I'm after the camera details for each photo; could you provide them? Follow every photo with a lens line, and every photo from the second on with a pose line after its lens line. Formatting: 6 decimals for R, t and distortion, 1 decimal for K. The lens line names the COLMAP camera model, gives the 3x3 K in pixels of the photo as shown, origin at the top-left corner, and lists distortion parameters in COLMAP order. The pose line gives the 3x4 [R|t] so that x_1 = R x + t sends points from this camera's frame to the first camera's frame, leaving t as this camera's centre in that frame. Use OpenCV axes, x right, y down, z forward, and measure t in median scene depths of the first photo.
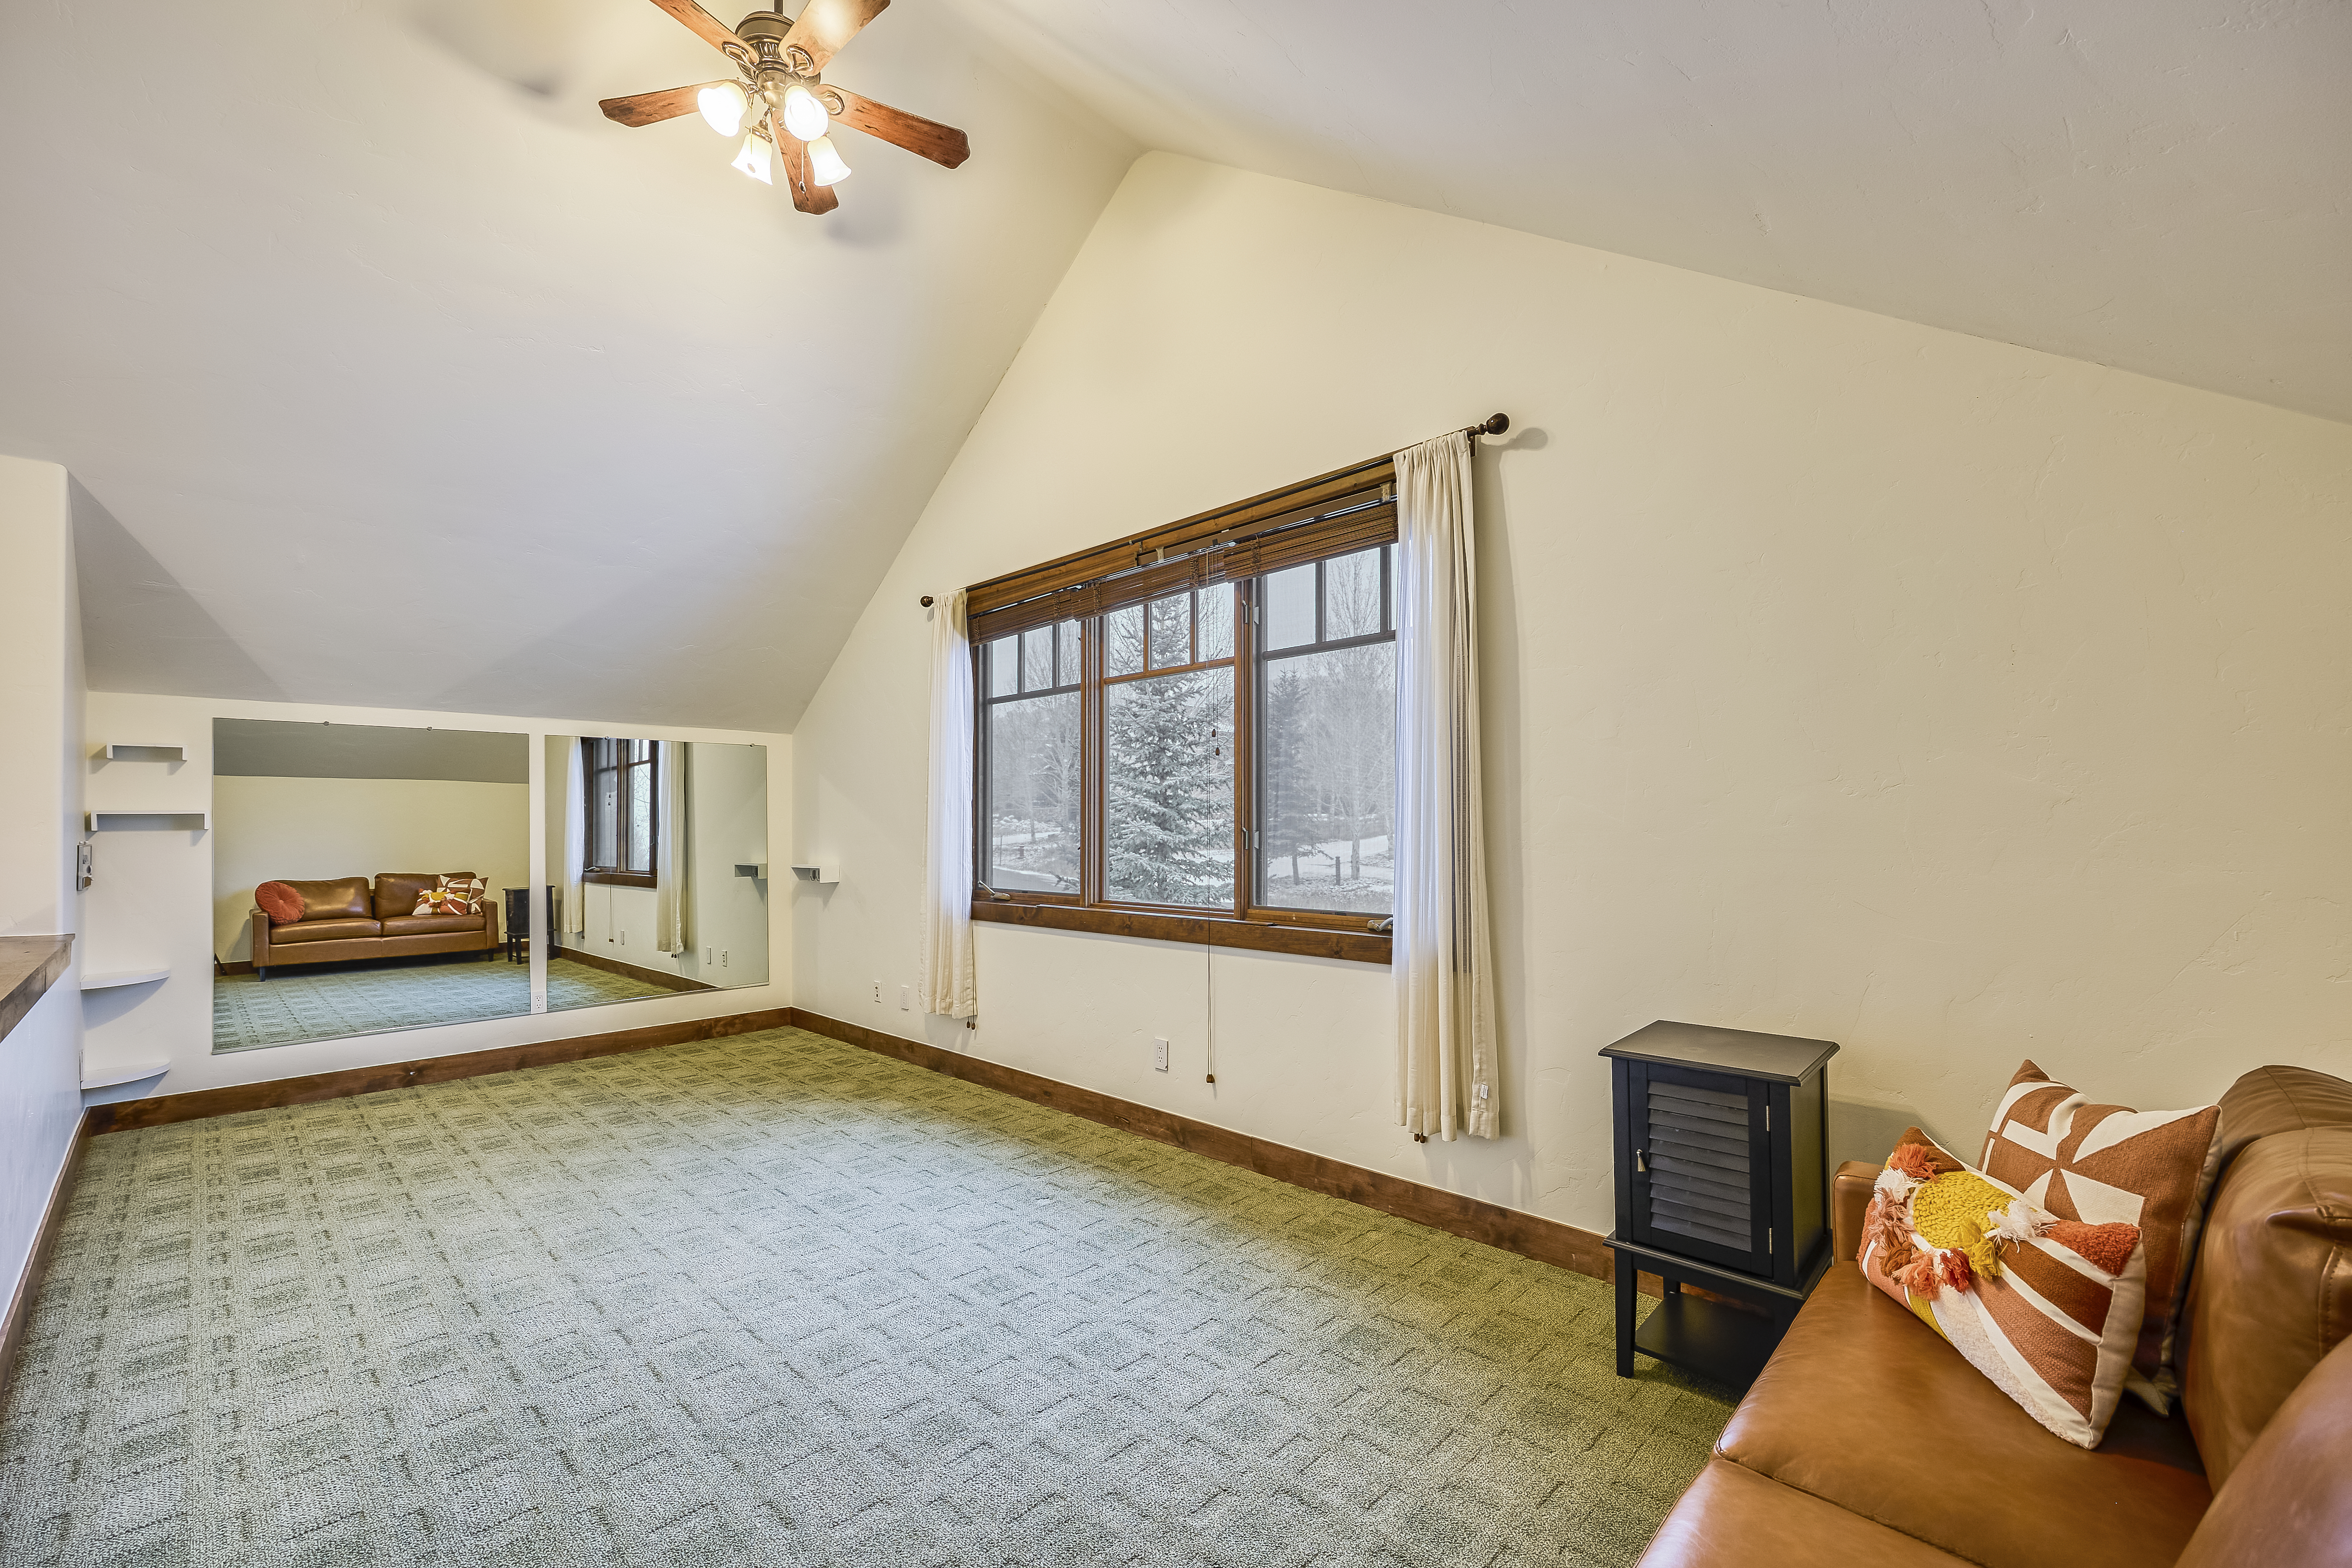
lens RADIAL K [[969.4, 0, 1170.9], [0, 969.4, 816.4], [0, 0, 1]] dist [0.000367, 0.000231]
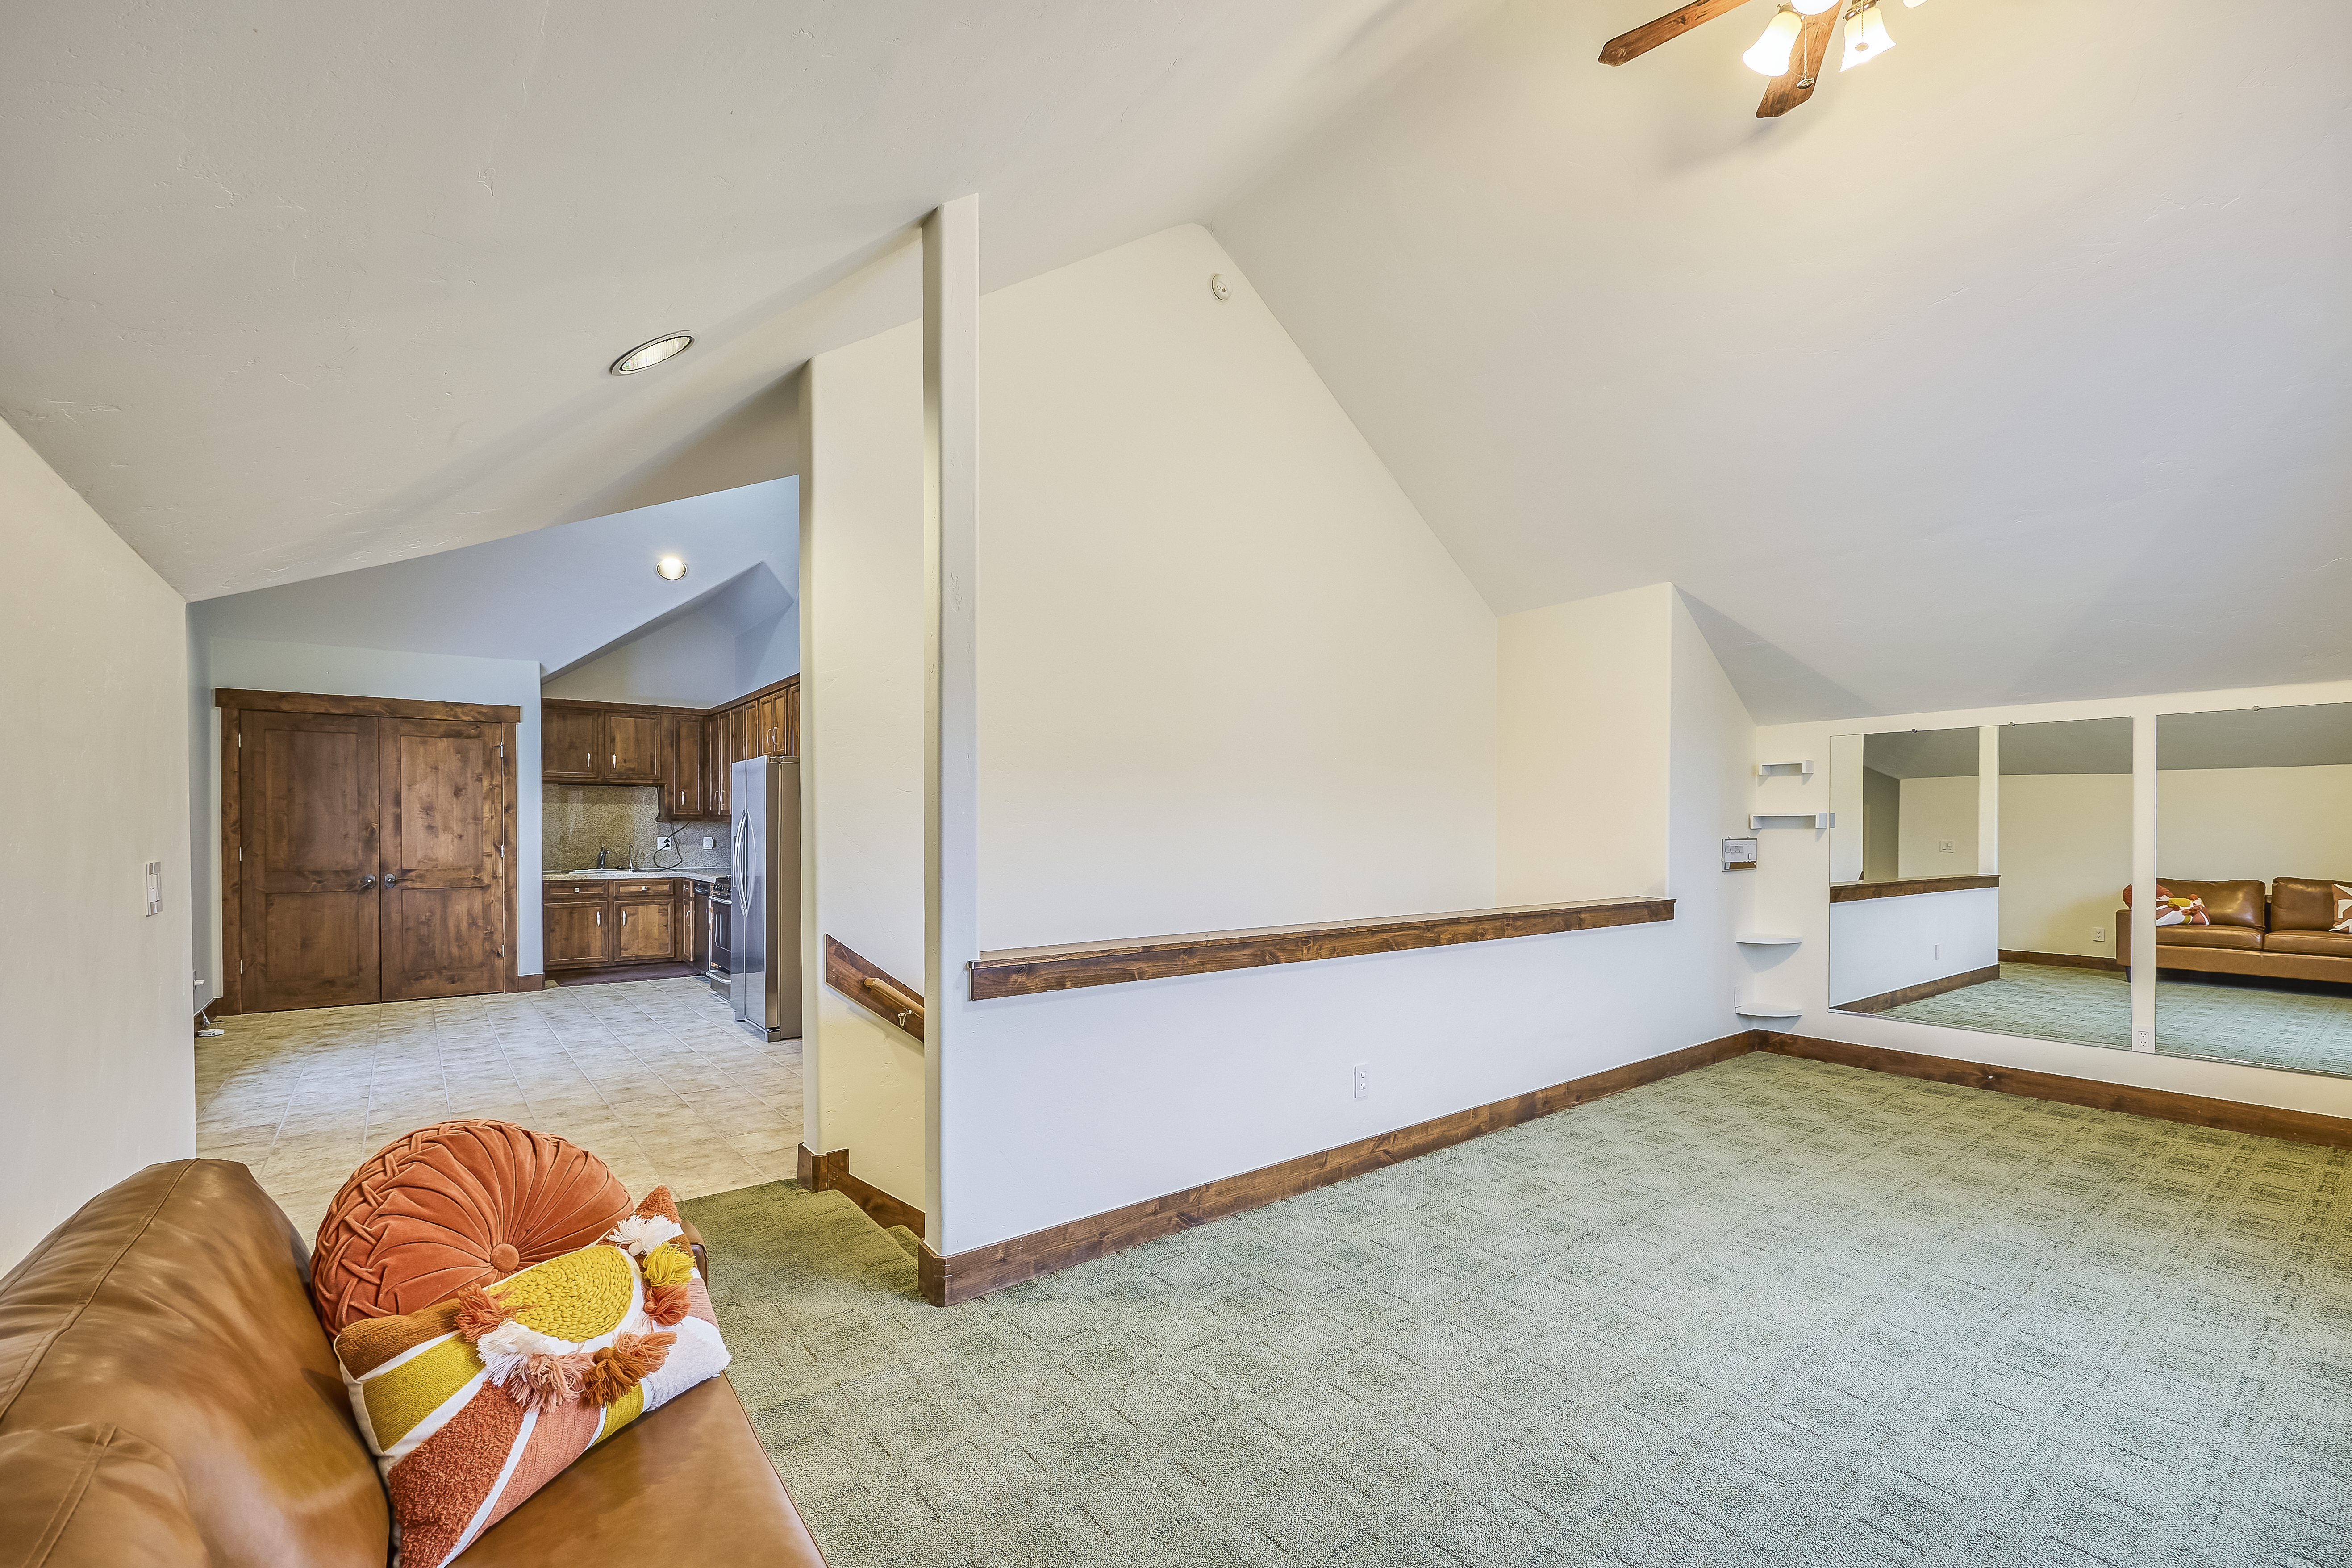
lens RADIAL K [[969.4, 0, 1170.9], [0, 969.4, 816.4], [0, 0, 1]] dist [0.000367, 0.000231]
pose [[-0.148603, -0.004694, -0.988886, 0.332218], [0.013333, 0.999888, -0.006750, -0.003451], [0.988807, -0.014188, -0.148524, 0.350631]]
